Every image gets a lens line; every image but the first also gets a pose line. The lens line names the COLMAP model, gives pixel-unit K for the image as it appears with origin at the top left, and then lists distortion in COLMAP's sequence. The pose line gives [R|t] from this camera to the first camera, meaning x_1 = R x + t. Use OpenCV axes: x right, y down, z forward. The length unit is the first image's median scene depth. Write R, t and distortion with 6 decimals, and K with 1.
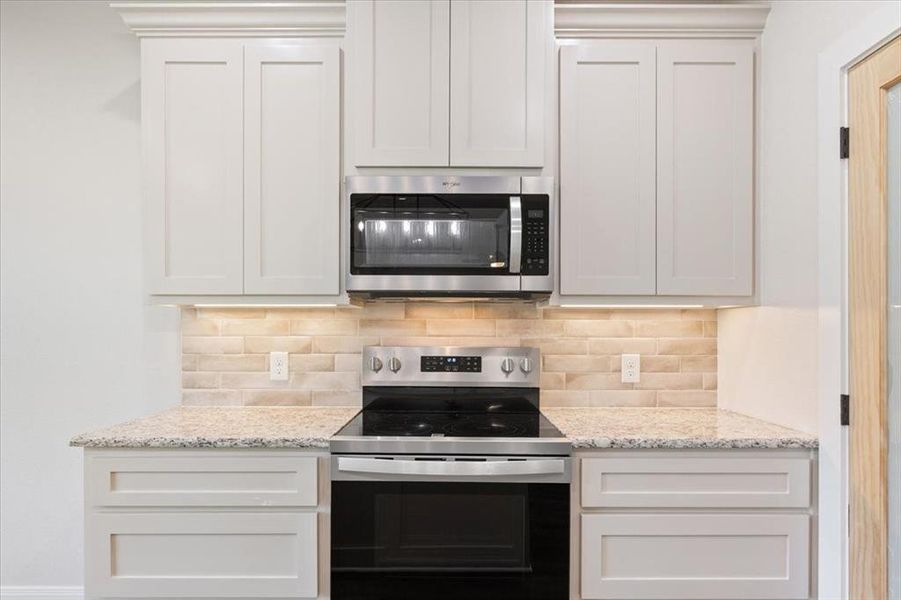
lens RADIAL K [[508.8, 0, 451.2], [0, 508.8, 329.2], [0, 0, 1]] dist [0.002971, 0.000640]
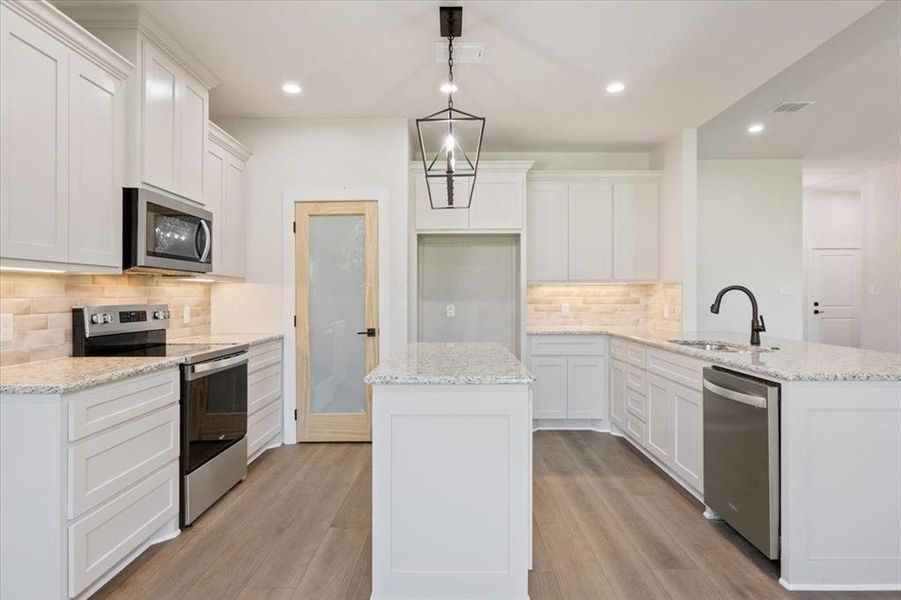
lens RADIAL K [[428.9, 0, 451.3], [0, 428.9, 299.2], [0, 0, 1]] dist [0.000283, 0.000455]
pose [[0.004993, -0.011725, 0.999919, -1.209479], [0.003518, 0.999925, 0.011708, 0.007636], [-0.999981, 0.003459, 0.005034, 0.085921]]
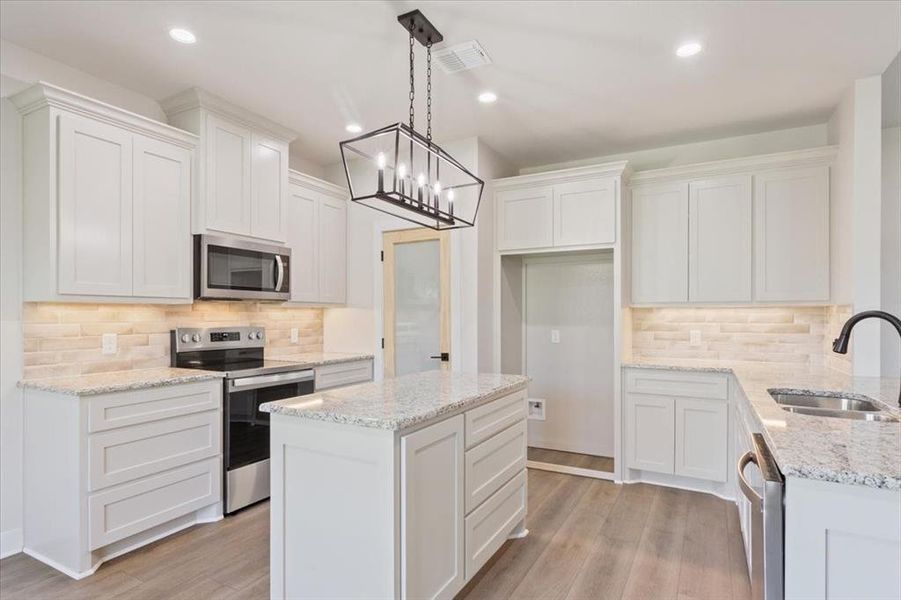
lens RADIAL K [[429.1, 0, 469.8], [0, 429.1, 319.8], [0, 0, 1]] dist [0.001206, 0.000540]
pose [[0.431349, -0.009895, 0.902131, -0.992131], [0.000155, 0.999941, 0.010893, -0.008248], [-0.902185, -0.004559, 0.431325, -0.435123]]
